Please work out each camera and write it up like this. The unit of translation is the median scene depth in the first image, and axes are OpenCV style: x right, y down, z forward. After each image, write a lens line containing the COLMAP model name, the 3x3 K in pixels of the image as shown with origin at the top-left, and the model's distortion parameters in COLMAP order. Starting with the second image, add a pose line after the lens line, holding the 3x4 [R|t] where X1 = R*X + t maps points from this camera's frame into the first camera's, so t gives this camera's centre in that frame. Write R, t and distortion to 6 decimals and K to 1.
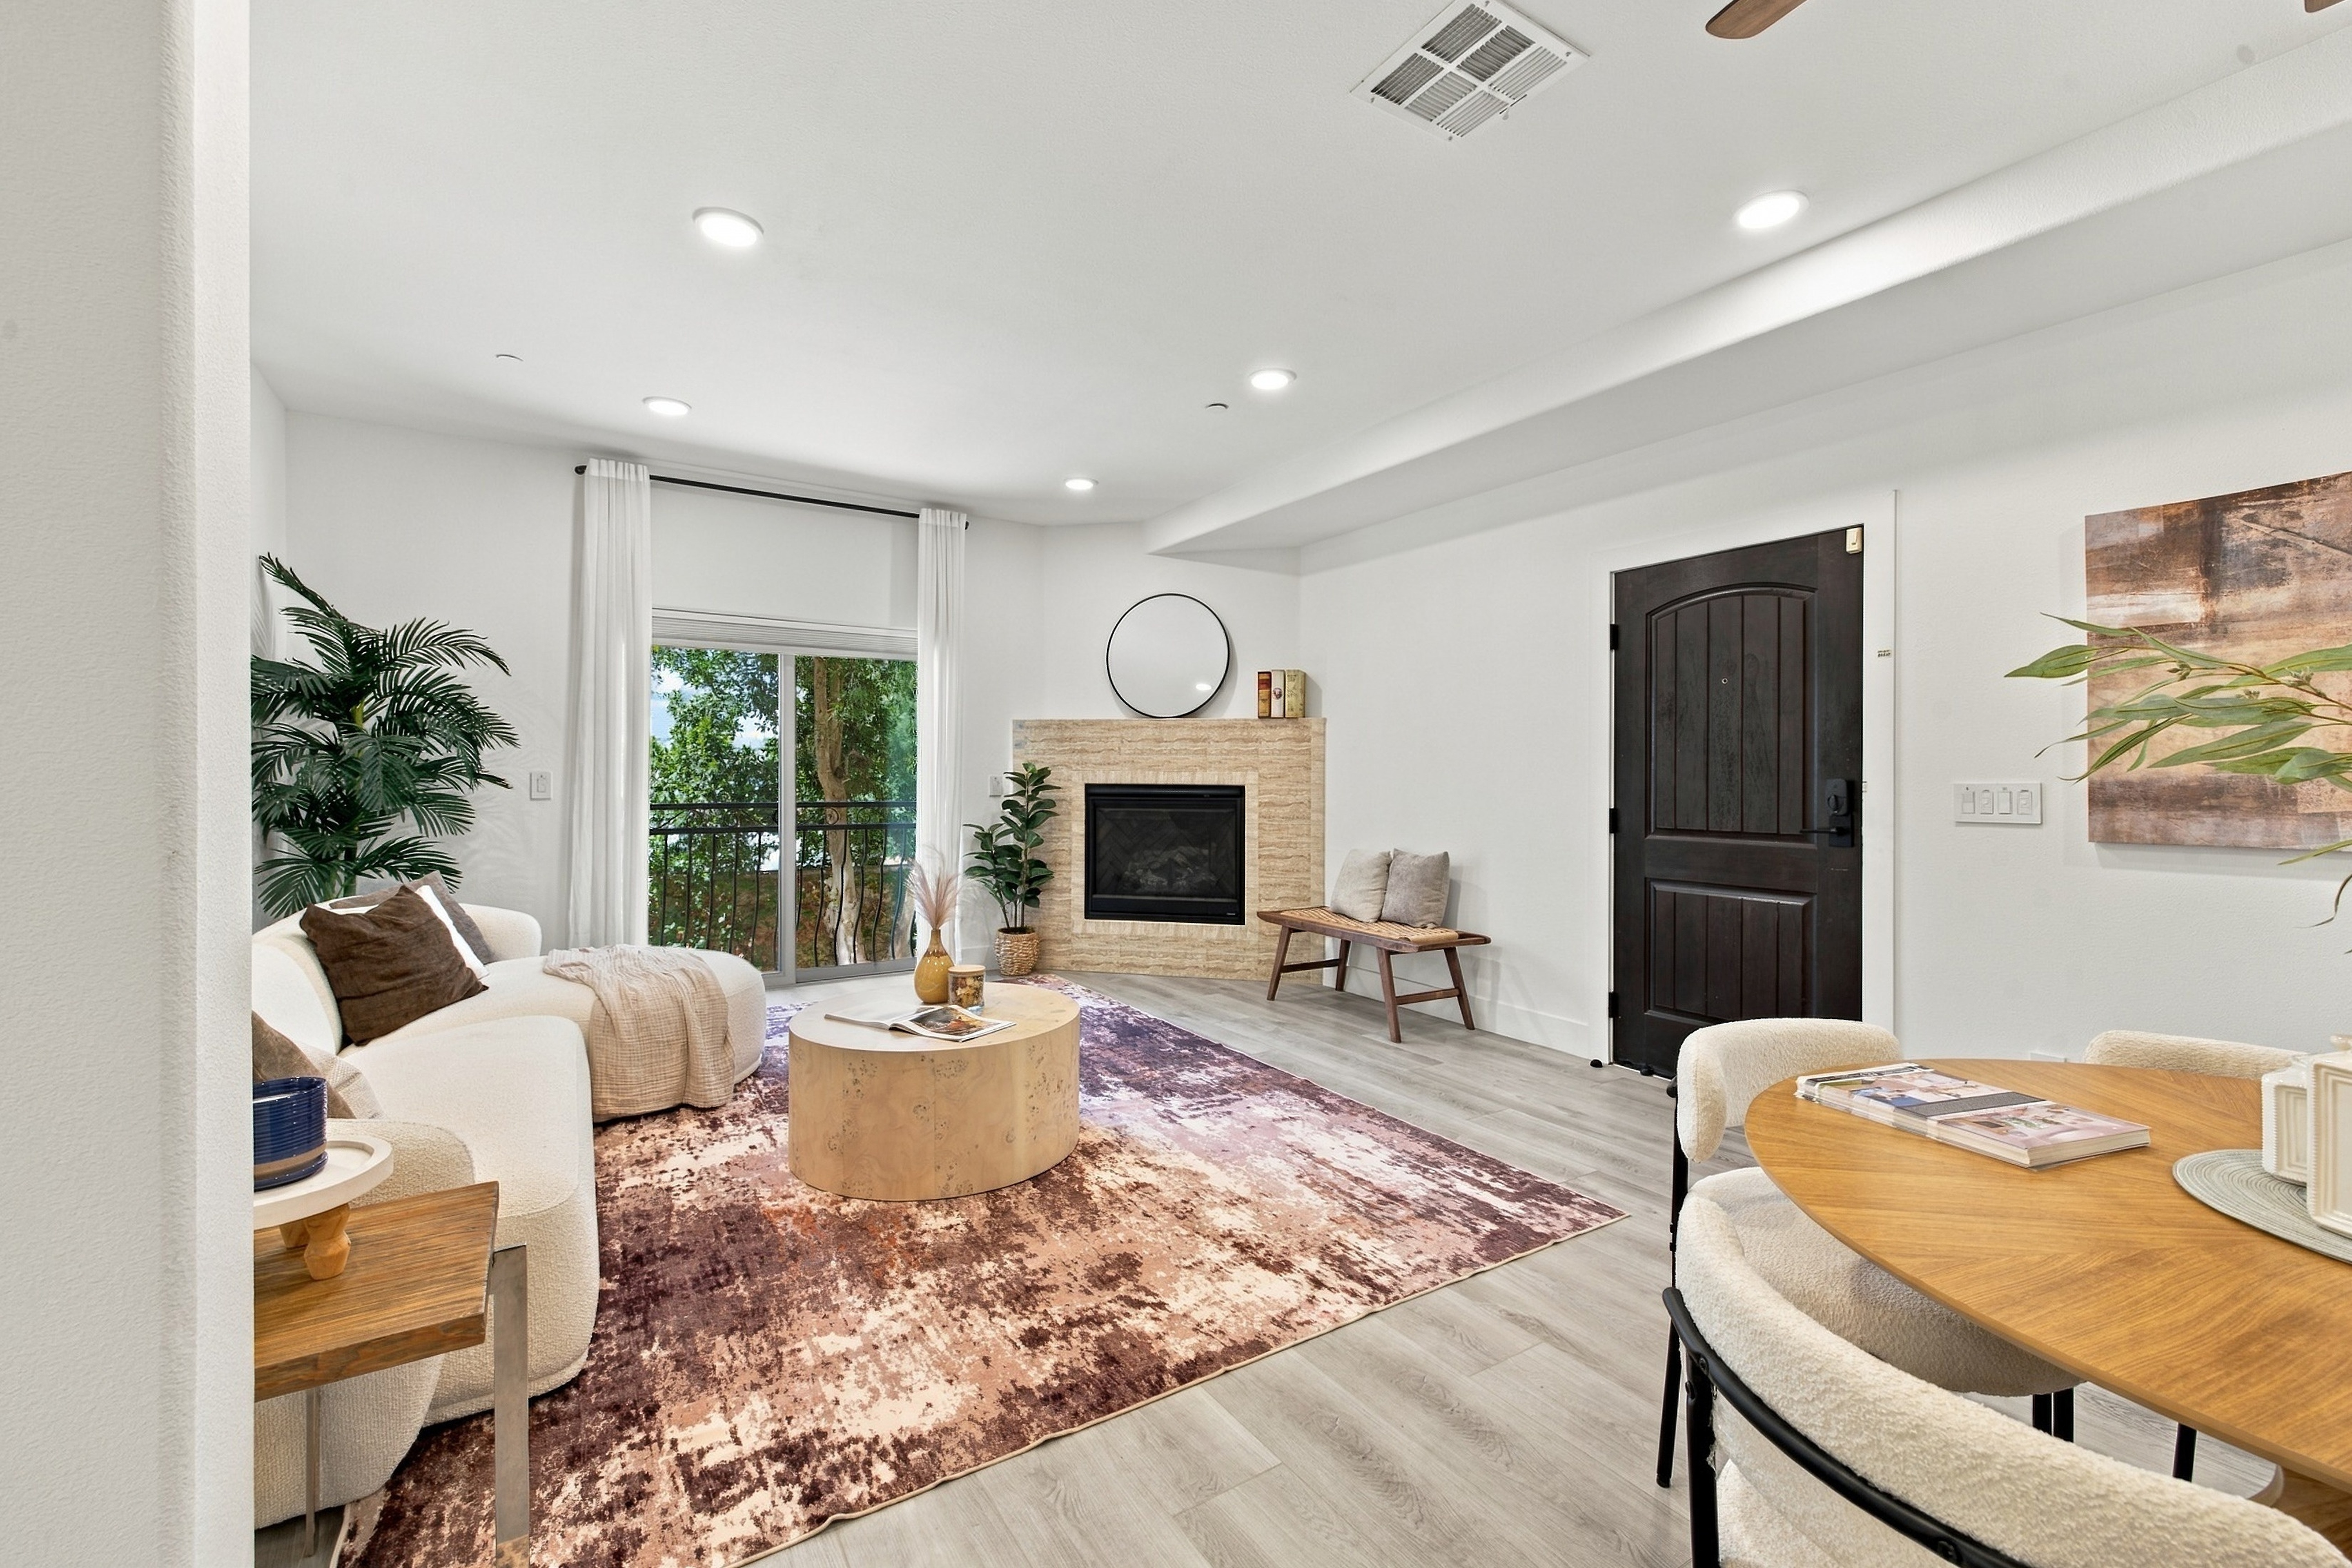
lens RADIAL K [[993.8, 0, 1180.0], [0, 993.8, 775.4], [0, 0, 1]] dist [0.009085, -0.003602]
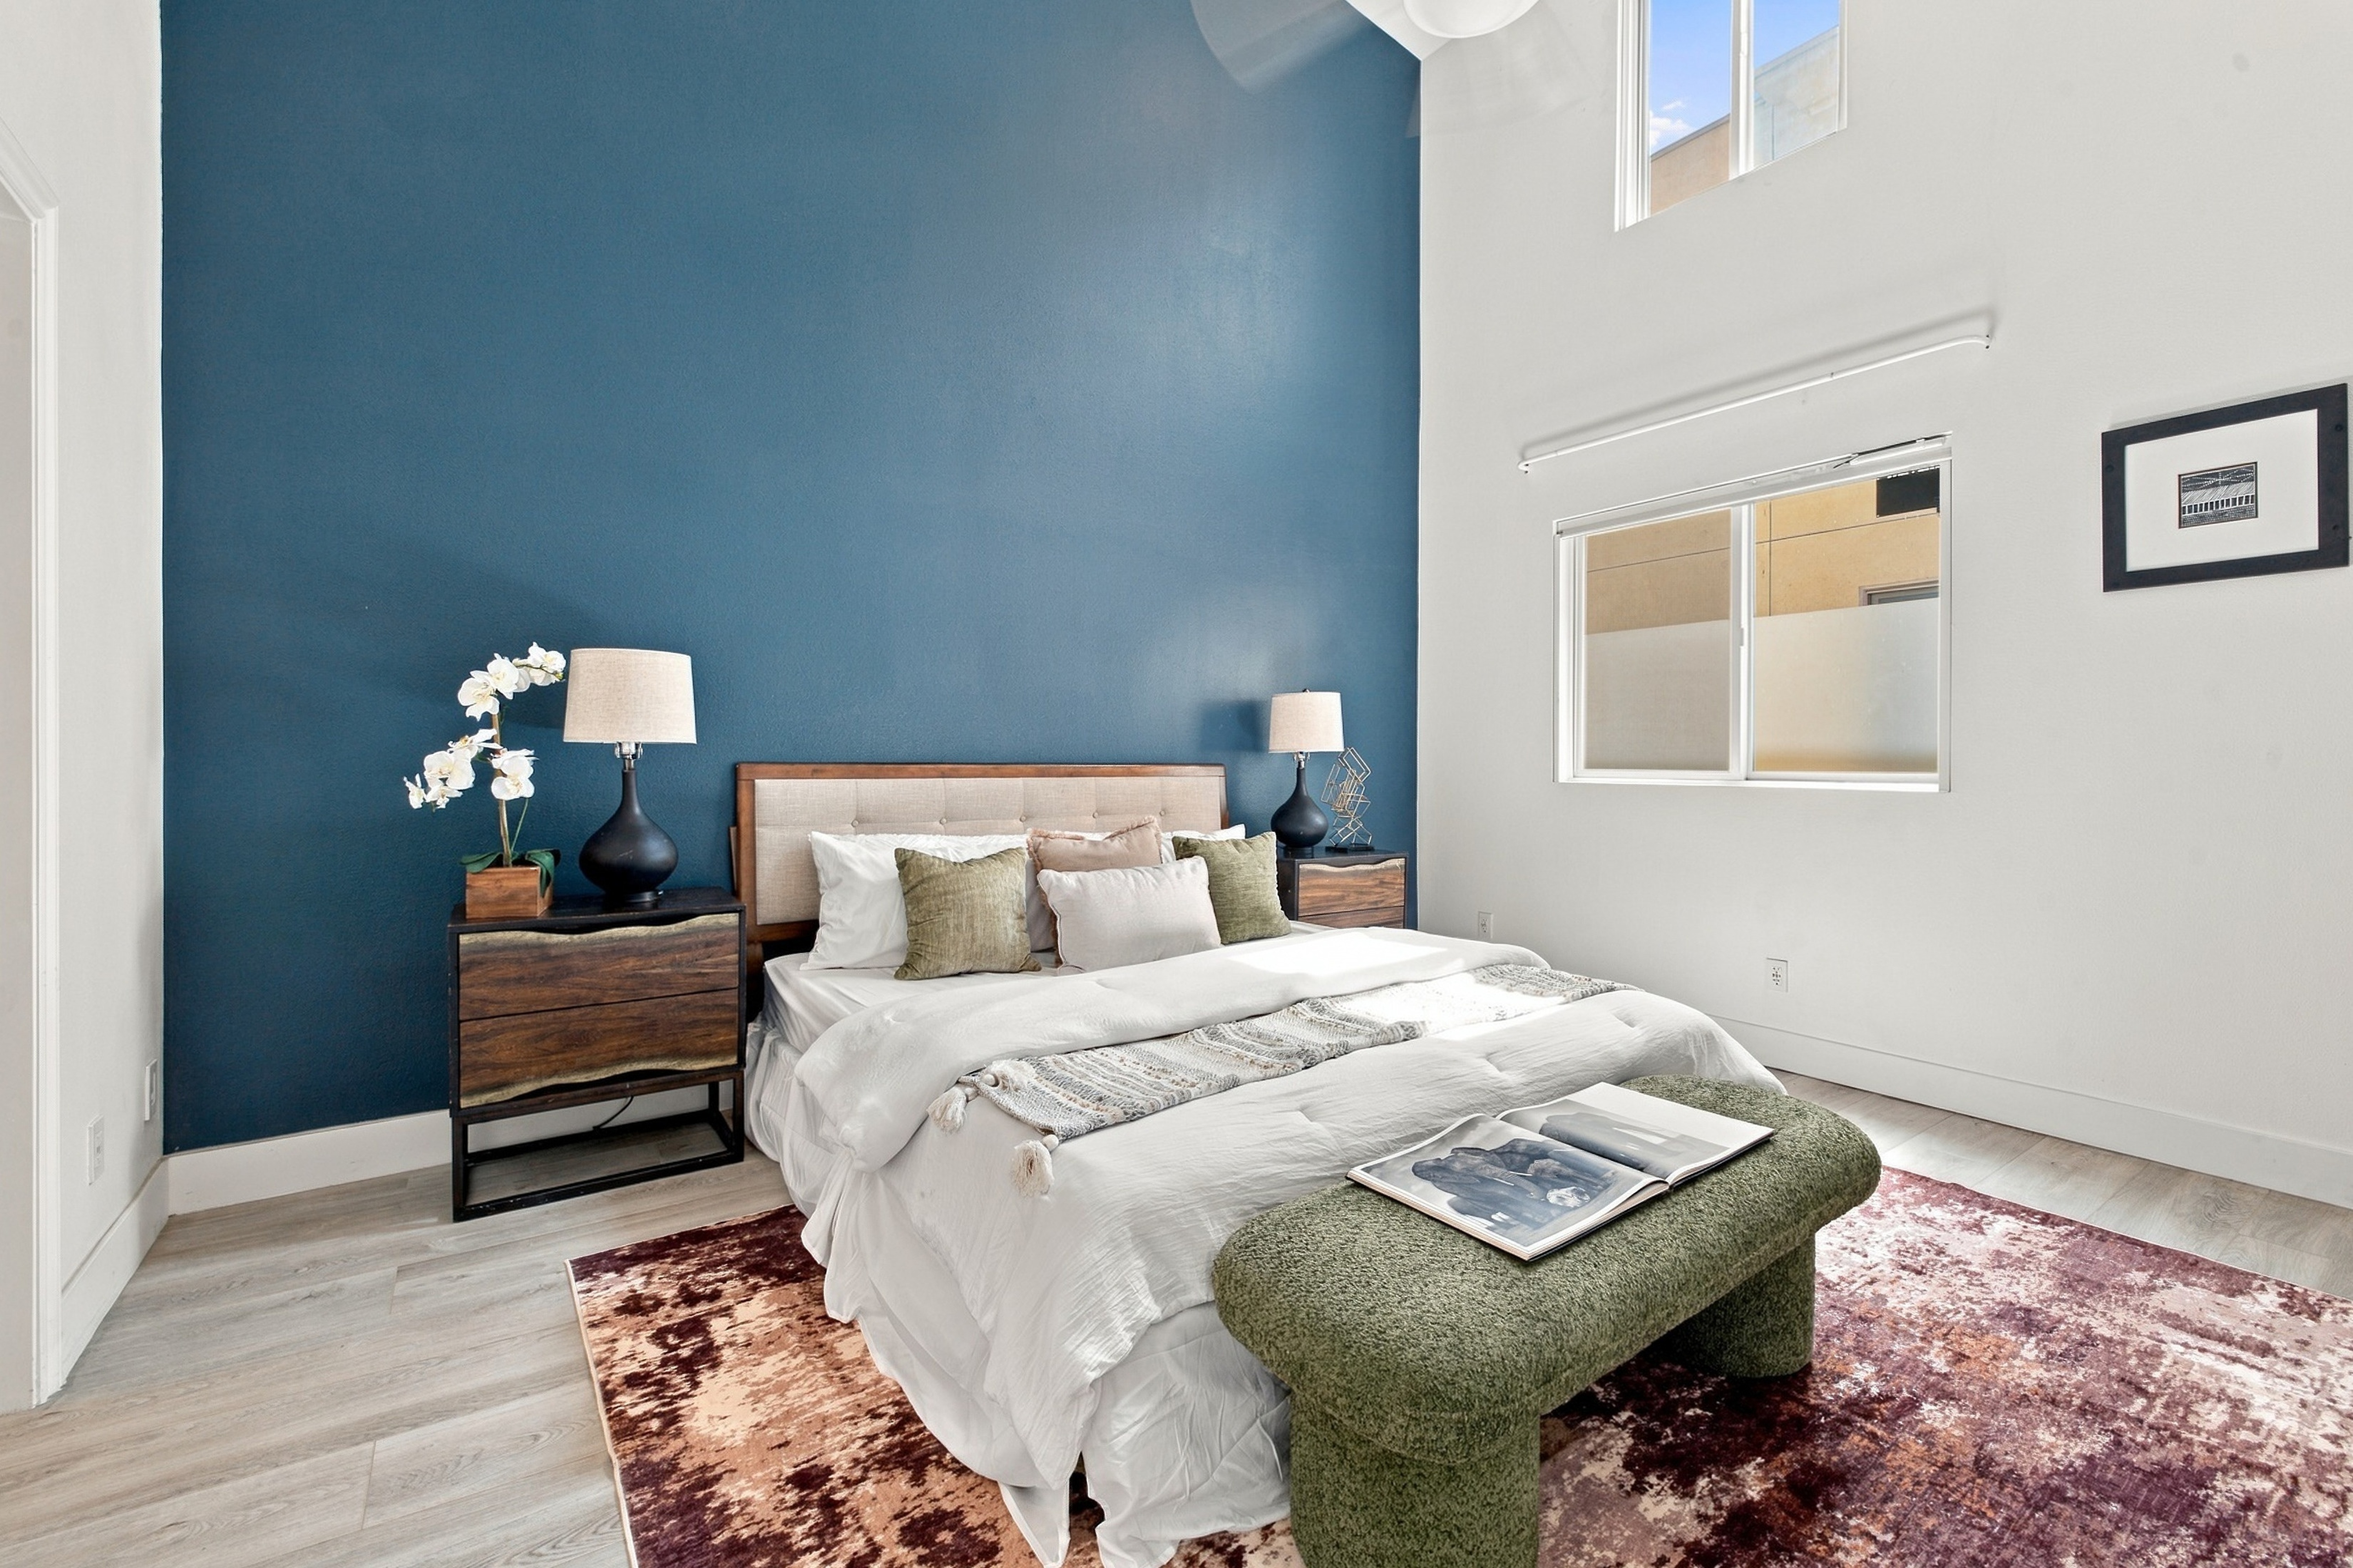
lens RADIAL K [[958.4, 0, 1120.6], [0, 958.4, 763.1], [0, 0, 1]] dist [0.004104, -0.000559]
pose [[0.027234, -0.000834, -0.999629, 0.367525], [-0.009759, 0.999952, -0.001100, -0.036594], [0.999581, 0.009785, 0.027225, 0.641057]]
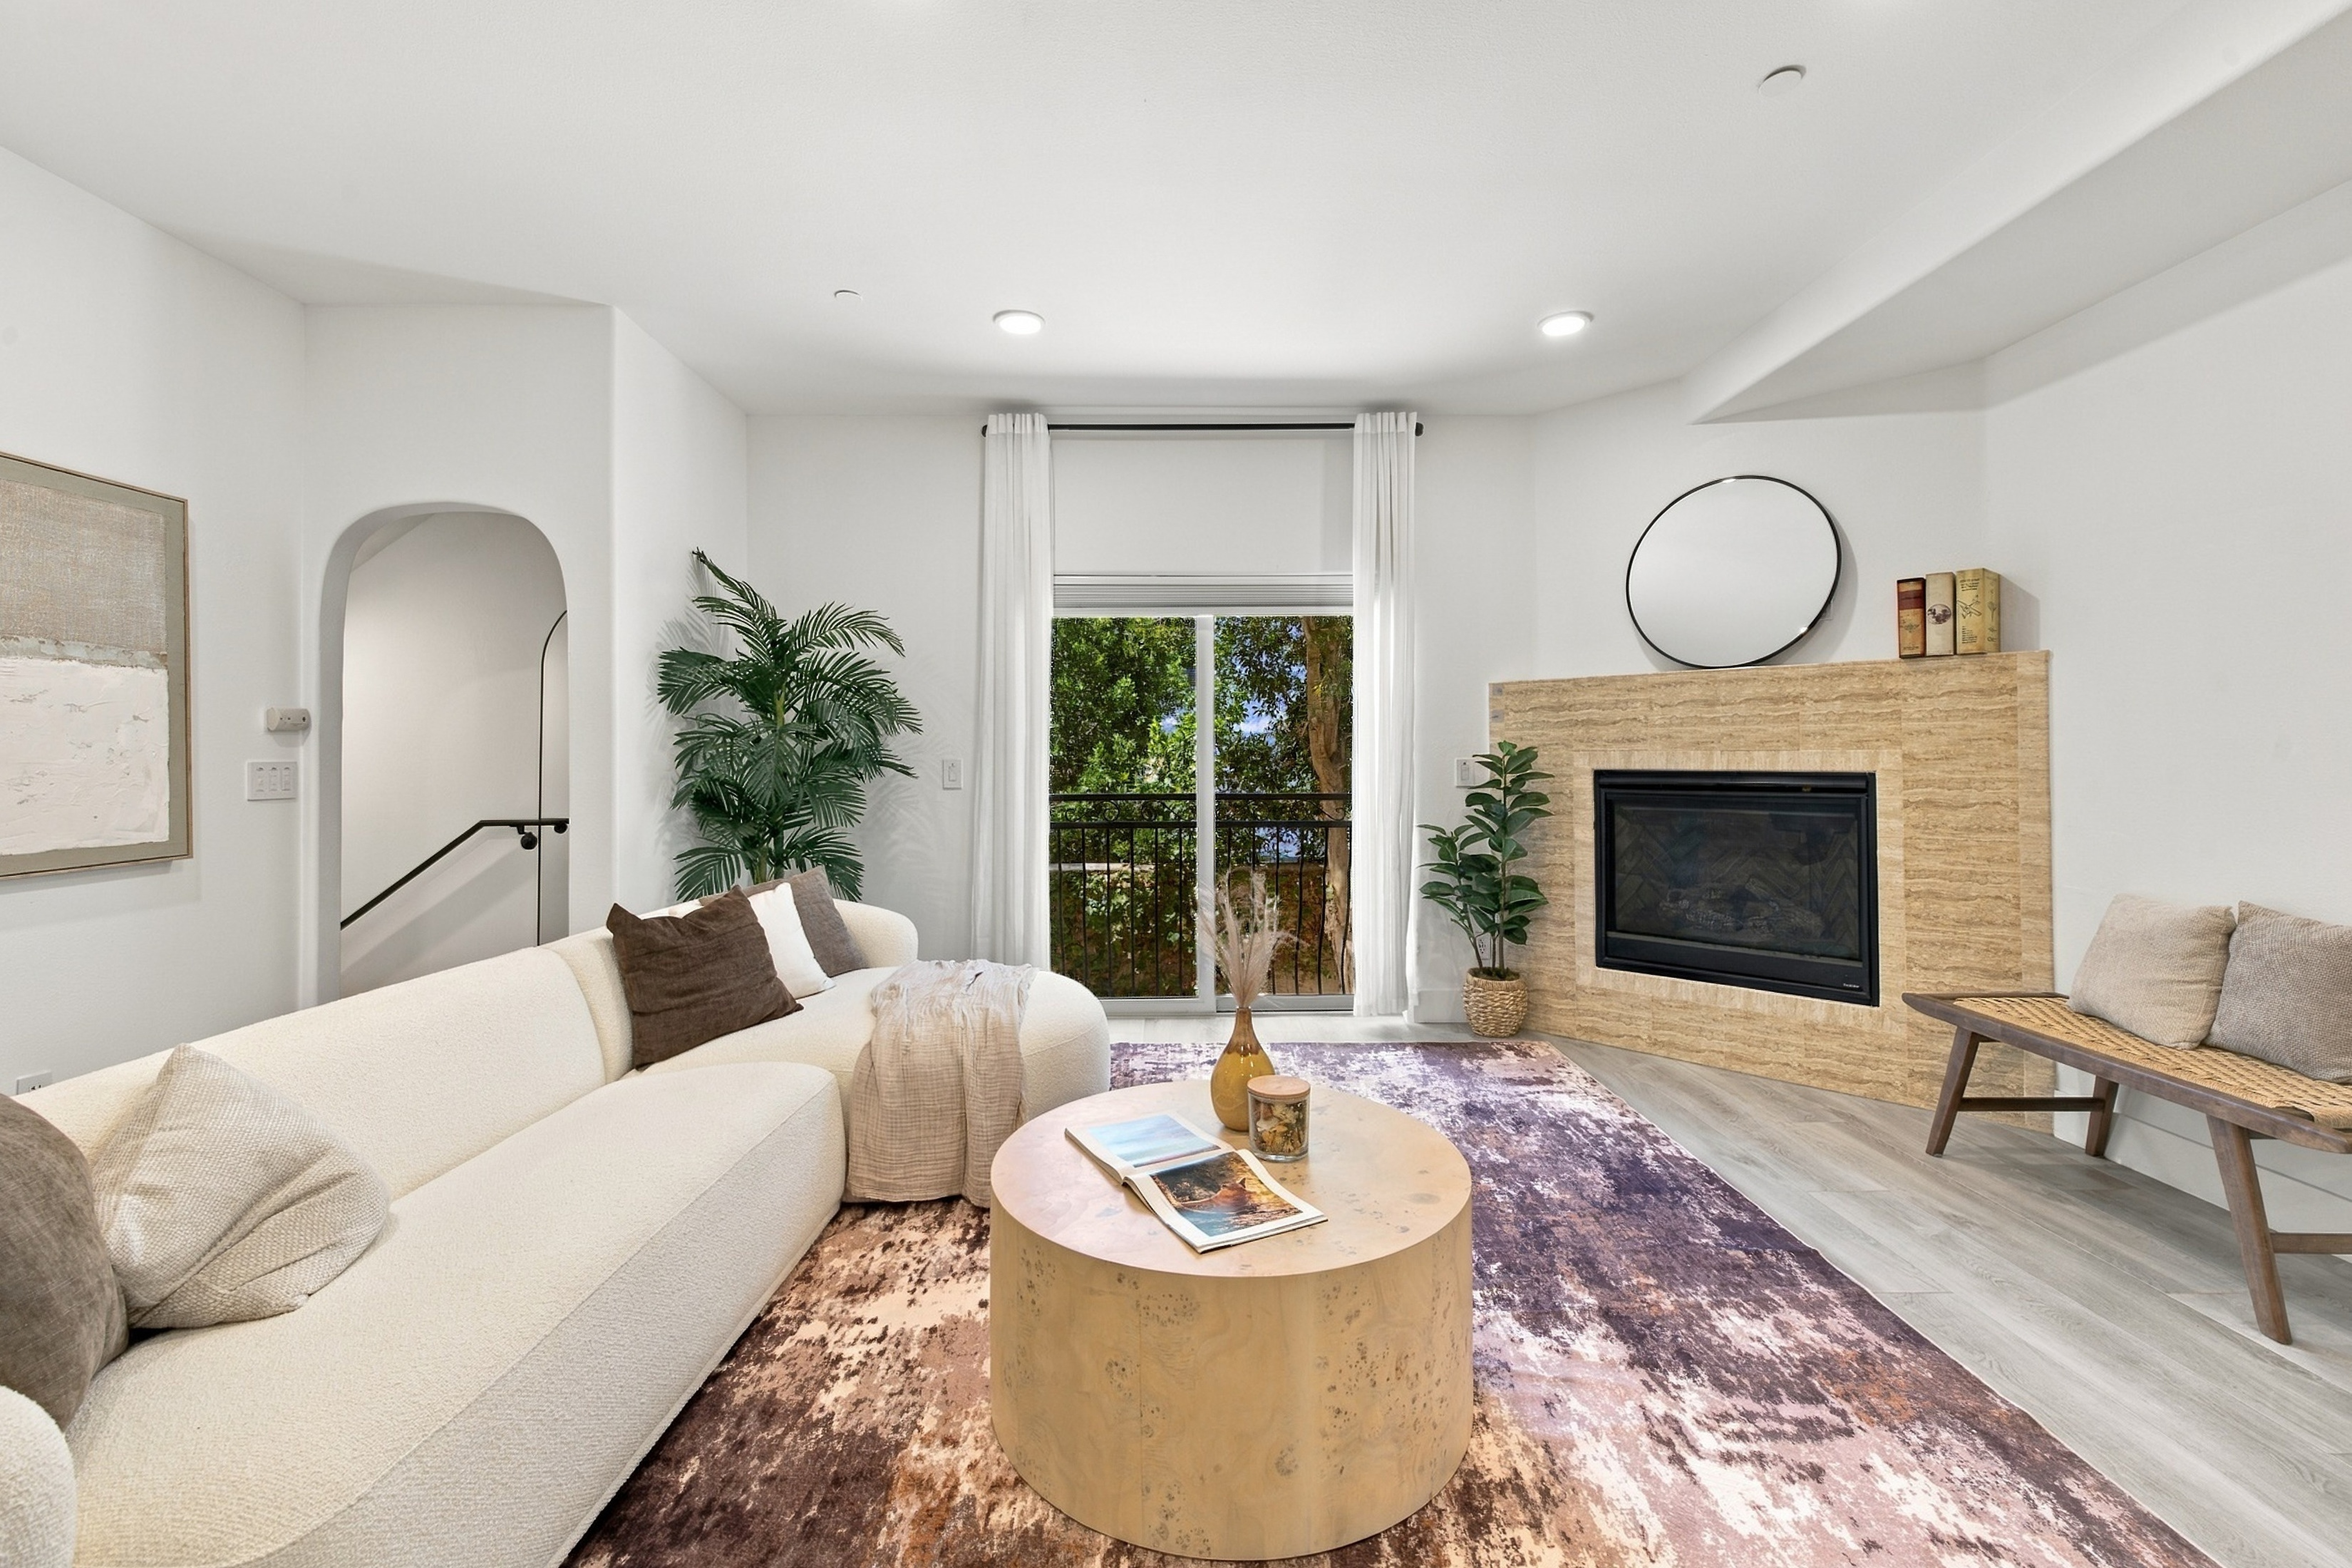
lens RADIAL K [[993.8, 0, 1181.6], [0, 993.8, 748.6], [0, 0, 1]] dist [0.009085, -0.003602]
pose [[0.847178, -0.014512, -0.531111, 0.043292], [0.007496, 0.999854, -0.015363, 0.002446], [0.531256, 0.009034, 0.847163, 0.375613]]
